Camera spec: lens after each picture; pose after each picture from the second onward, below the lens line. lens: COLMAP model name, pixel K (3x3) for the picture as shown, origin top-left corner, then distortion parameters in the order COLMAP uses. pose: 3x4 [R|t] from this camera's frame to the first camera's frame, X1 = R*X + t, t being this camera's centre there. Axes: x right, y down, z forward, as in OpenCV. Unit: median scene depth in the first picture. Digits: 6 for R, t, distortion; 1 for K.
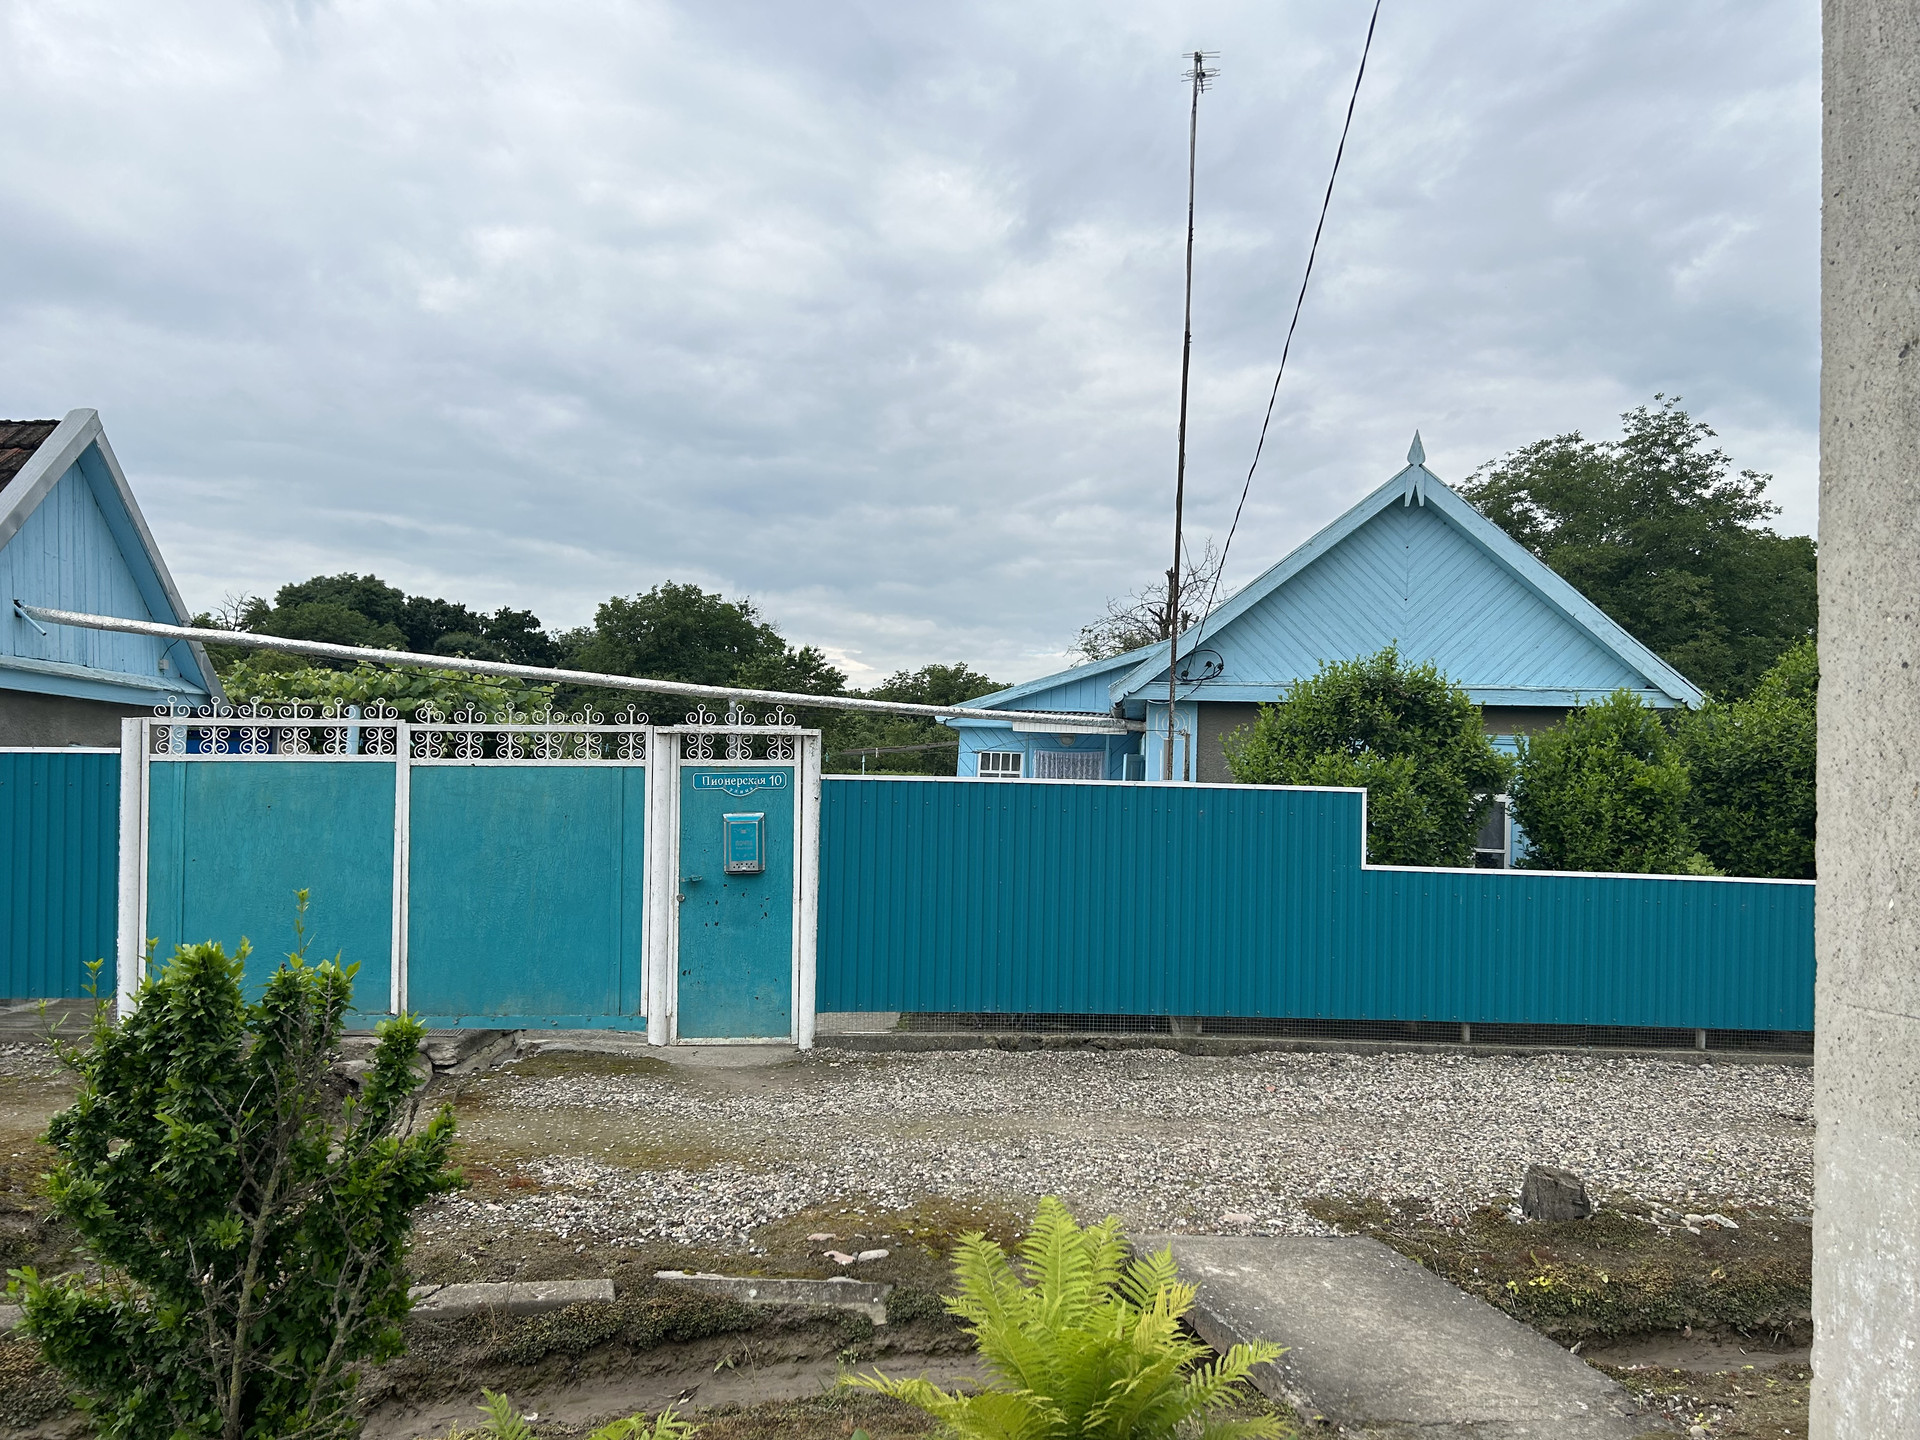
lens RADIAL K [[1461.5, 0, 960.0], [0, 1461.5, 720.0], [0, 0, 1]] dist [0.129724, -0.211462]
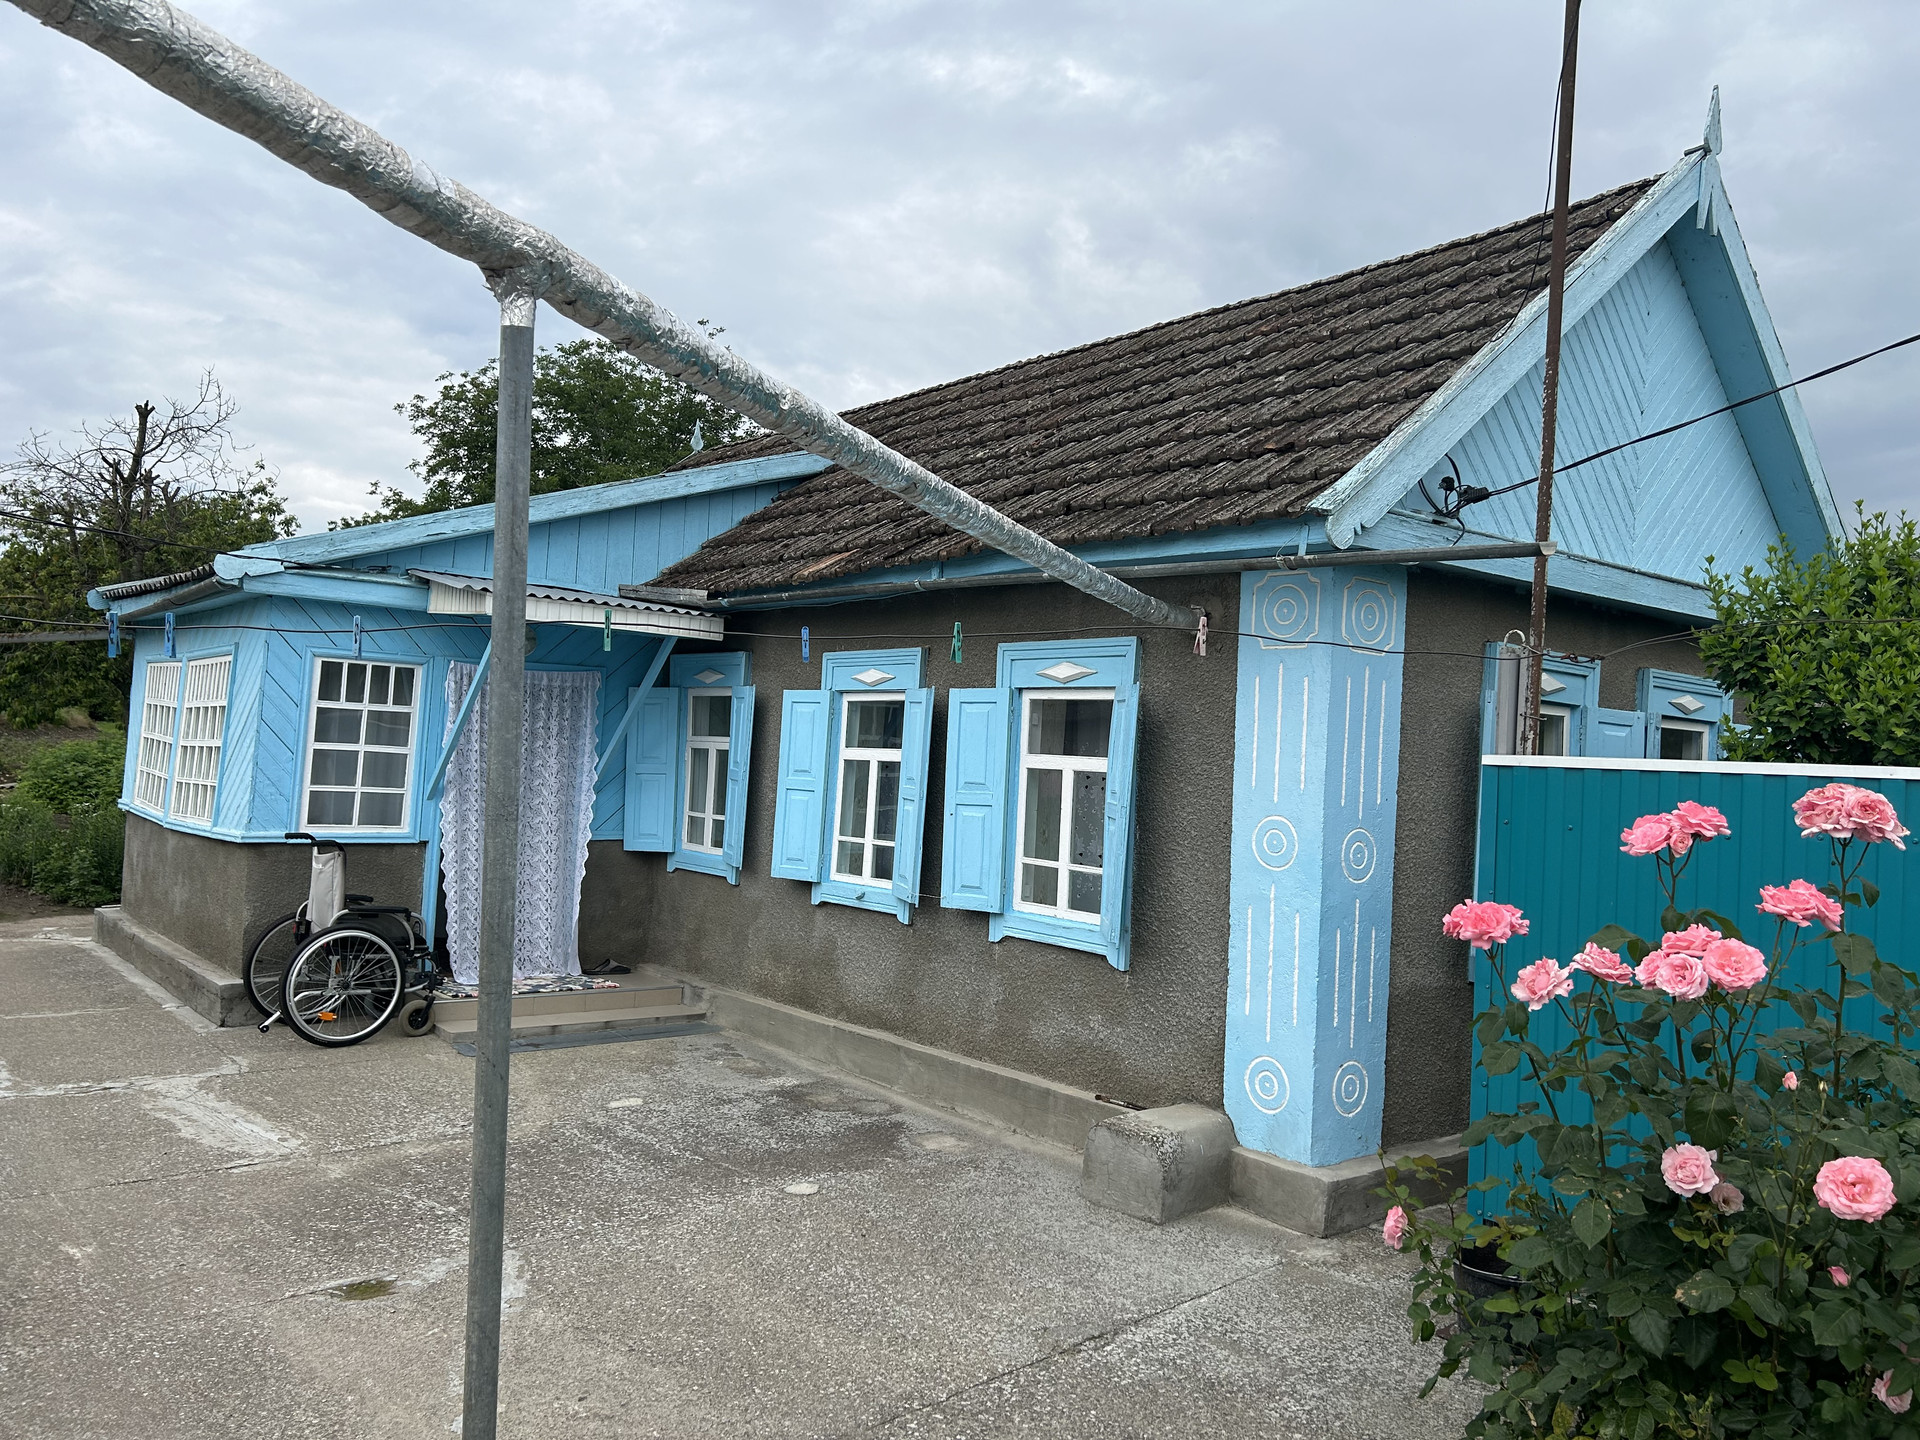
lens RADIAL K [[1461.5, 0, 960.0], [0, 1461.5, 720.0], [0, 0, 1]] dist [0.129724, -0.211462]
pose [[0.672468, 0.019998, 0.739856, -0.044169], [-0.042576, 0.999025, 0.011695, 0.005800], [-0.738901, -0.039365, 0.672663, 0.113656]]
